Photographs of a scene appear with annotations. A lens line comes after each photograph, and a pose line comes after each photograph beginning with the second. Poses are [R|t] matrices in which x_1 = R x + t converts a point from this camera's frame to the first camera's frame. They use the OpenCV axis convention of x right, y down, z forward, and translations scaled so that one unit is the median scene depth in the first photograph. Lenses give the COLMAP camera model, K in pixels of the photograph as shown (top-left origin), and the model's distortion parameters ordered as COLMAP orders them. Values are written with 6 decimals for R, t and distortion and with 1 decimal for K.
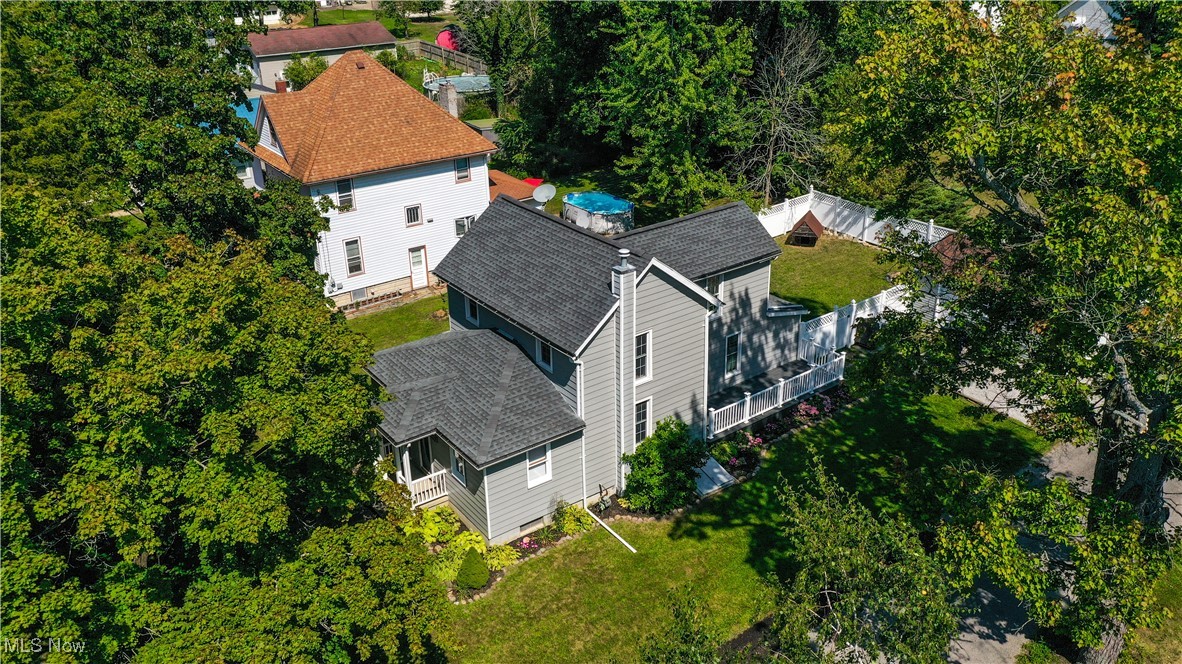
lens RADIAL K [[929.7, 0, 598.5], [0, 929.7, 331.5], [0, 0, 1]] dist [0.004540, 0.013886]
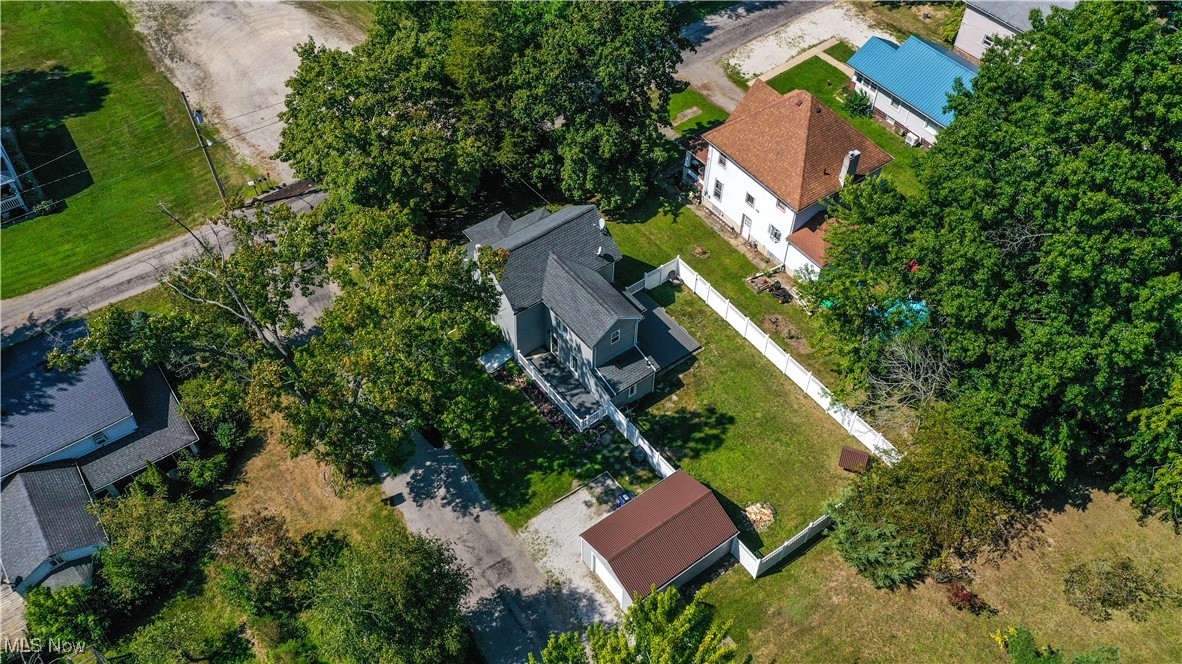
lens RADIAL K [[929.7, 0, 592.8], [0, 929.7, 334.8], [0, 0, 1]] dist [0.004540, 0.013886]
pose [[-0.011383, 0.777122, -0.629247, 1.266654], [-0.426611, 0.565368, 0.705948, -1.318684], [0.904363, 0.276480, 0.325093, 0.484078]]
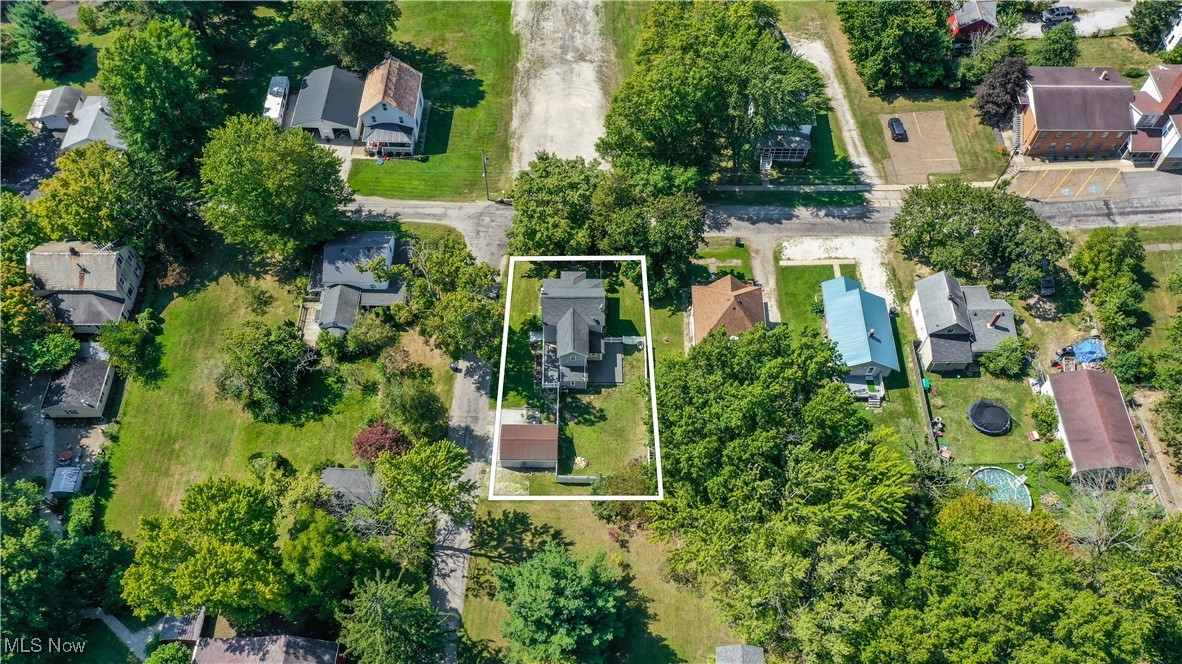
lens RADIAL K [[929.7, 0, 590.1], [0, 929.7, 329.2], [0, 0, 1]] dist [0.004540, 0.013886]
pose [[-0.601551, 0.677397, -0.423403, 1.632789], [-0.339086, 0.263379, 0.903135, -3.533941], [0.723296, 0.686851, 0.071260, 0.797300]]
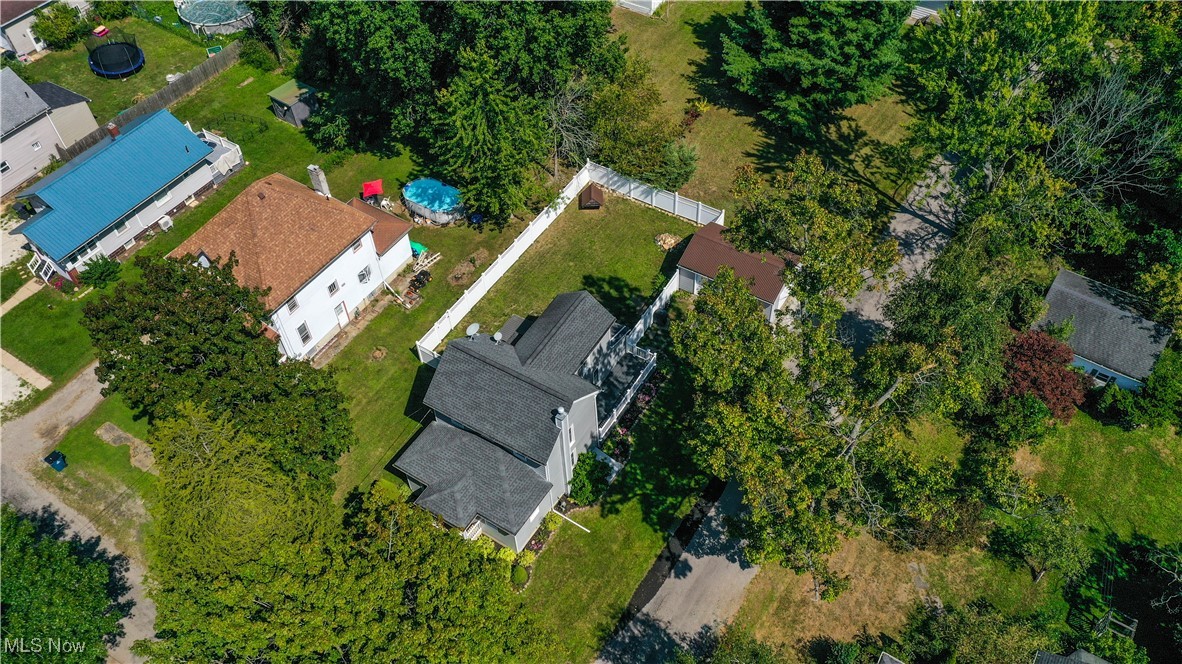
lens RADIAL K [[929.7, 0, 588.1], [0, 929.7, 330.6], [0, 0, 1]] dist [0.004540, 0.013886]
pose [[0.934749, -0.272694, 0.227775, -0.247070], [0.158893, 0.894215, 0.418489, -0.811959], [-0.317800, -0.354990, 0.879196, -0.484636]]
